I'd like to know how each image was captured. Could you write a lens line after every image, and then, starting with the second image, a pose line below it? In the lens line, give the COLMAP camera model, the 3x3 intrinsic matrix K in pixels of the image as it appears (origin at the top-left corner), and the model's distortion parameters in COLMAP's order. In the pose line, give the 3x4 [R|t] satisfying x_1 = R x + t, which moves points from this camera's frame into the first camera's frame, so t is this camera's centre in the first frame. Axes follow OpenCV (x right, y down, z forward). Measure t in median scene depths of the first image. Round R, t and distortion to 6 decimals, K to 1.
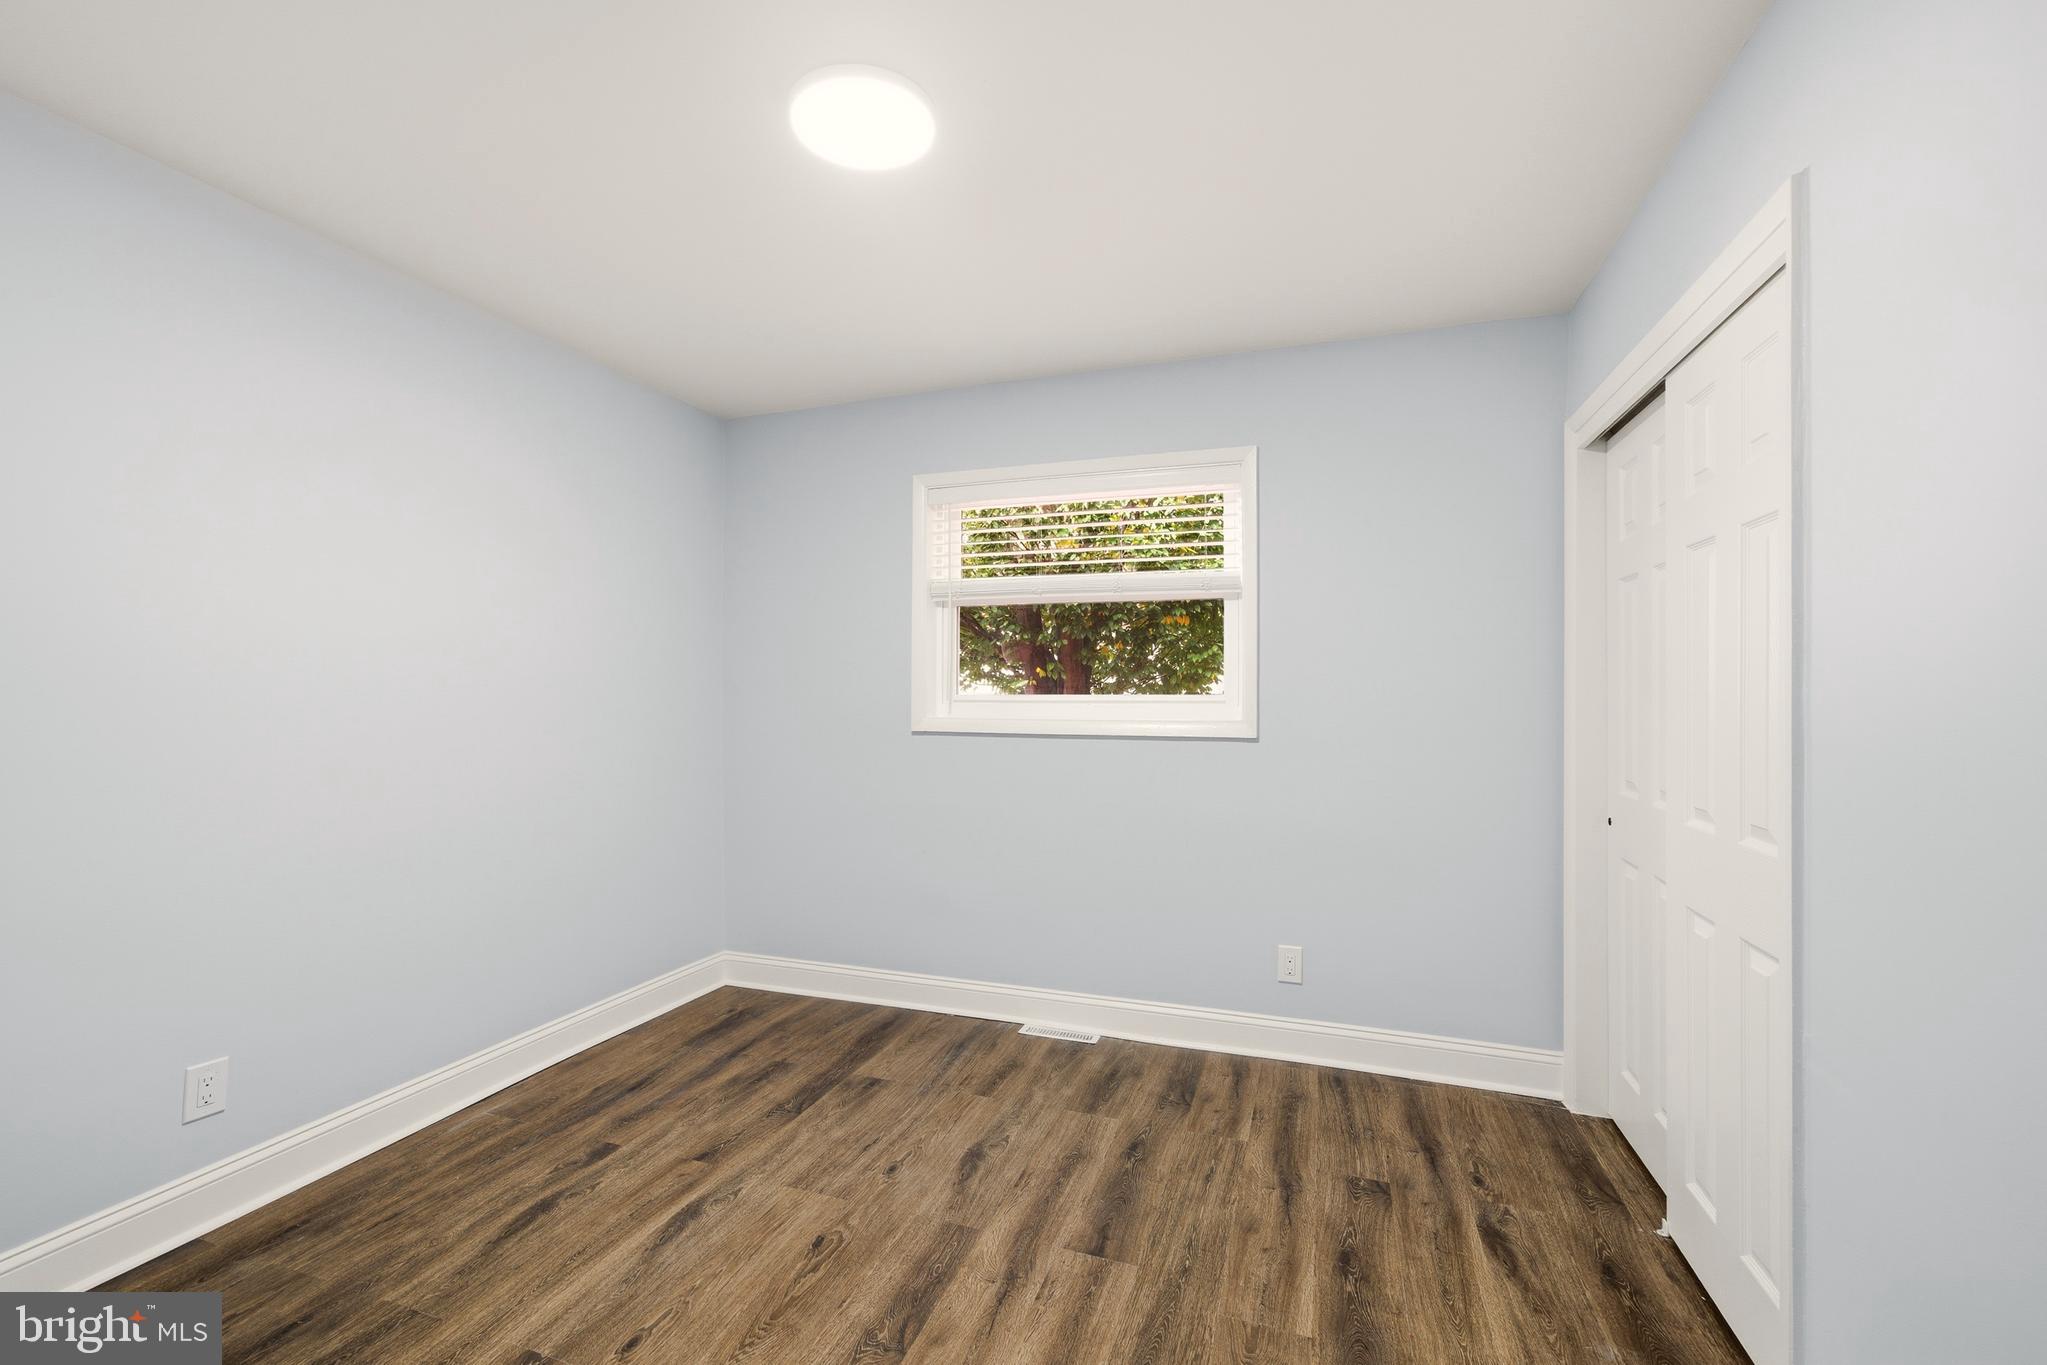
lens RADIAL K [[855.1, 0, 1023.5], [0, 855.1, 682.5], [0, 0, 1]] dist [-0.000351, 0.000053]
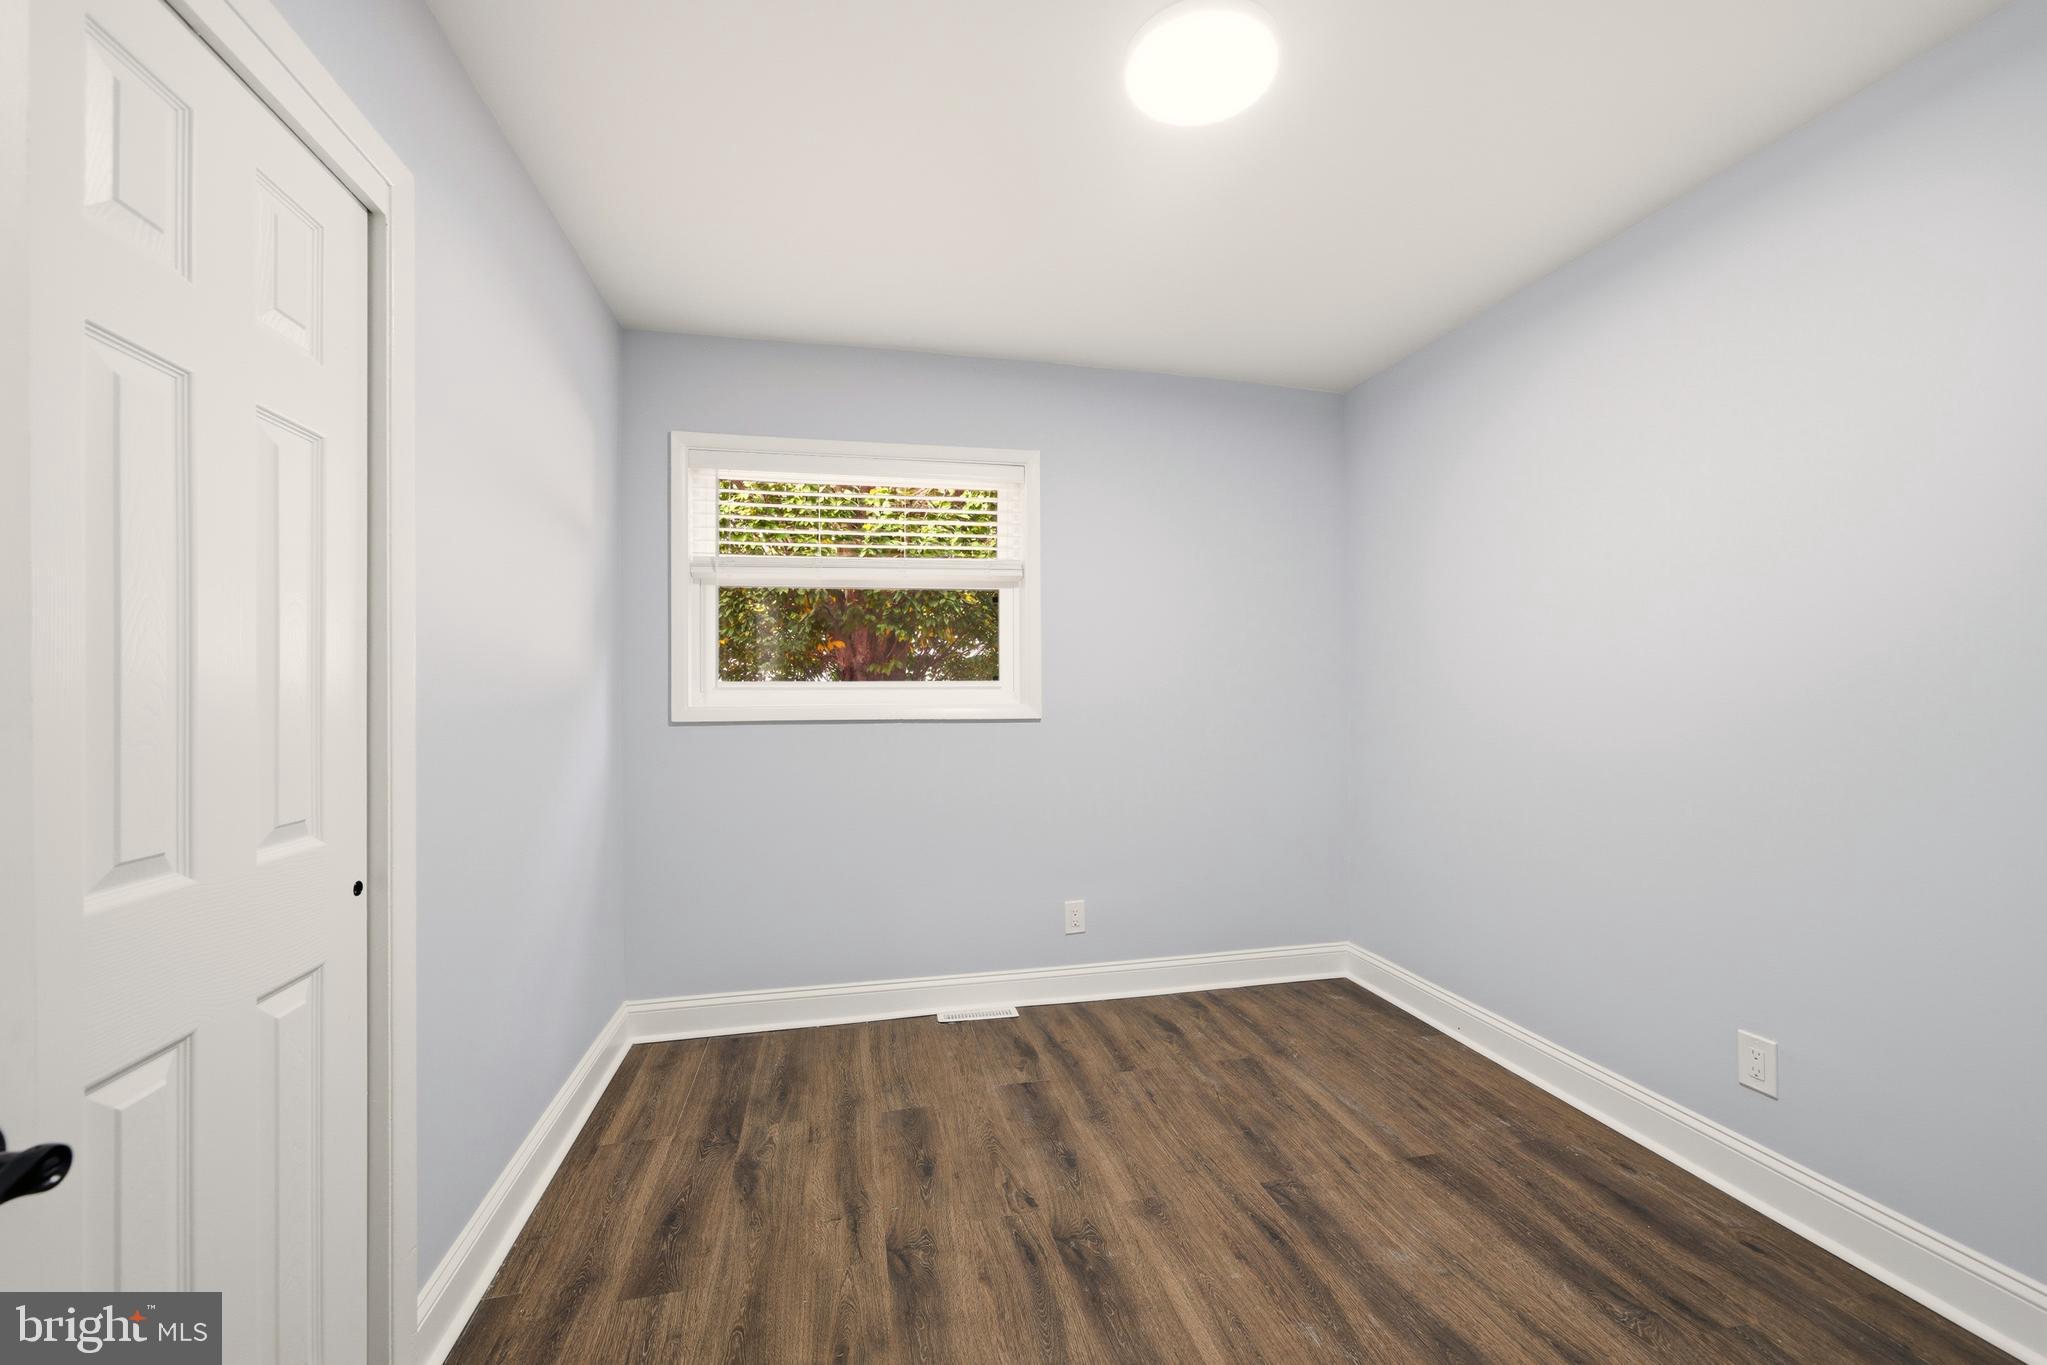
lens RADIAL K [[822.2, 0, 1023.4], [0, 822.2, 689.2], [0, 0, 1]] dist [-0.001391, -0.000014]
pose [[0.854868, -0.014349, 0.518647, -0.293292], [0.002029, 0.999702, 0.024313, 0.000570], [-0.518842, -0.019732, 0.854642, 0.103223]]
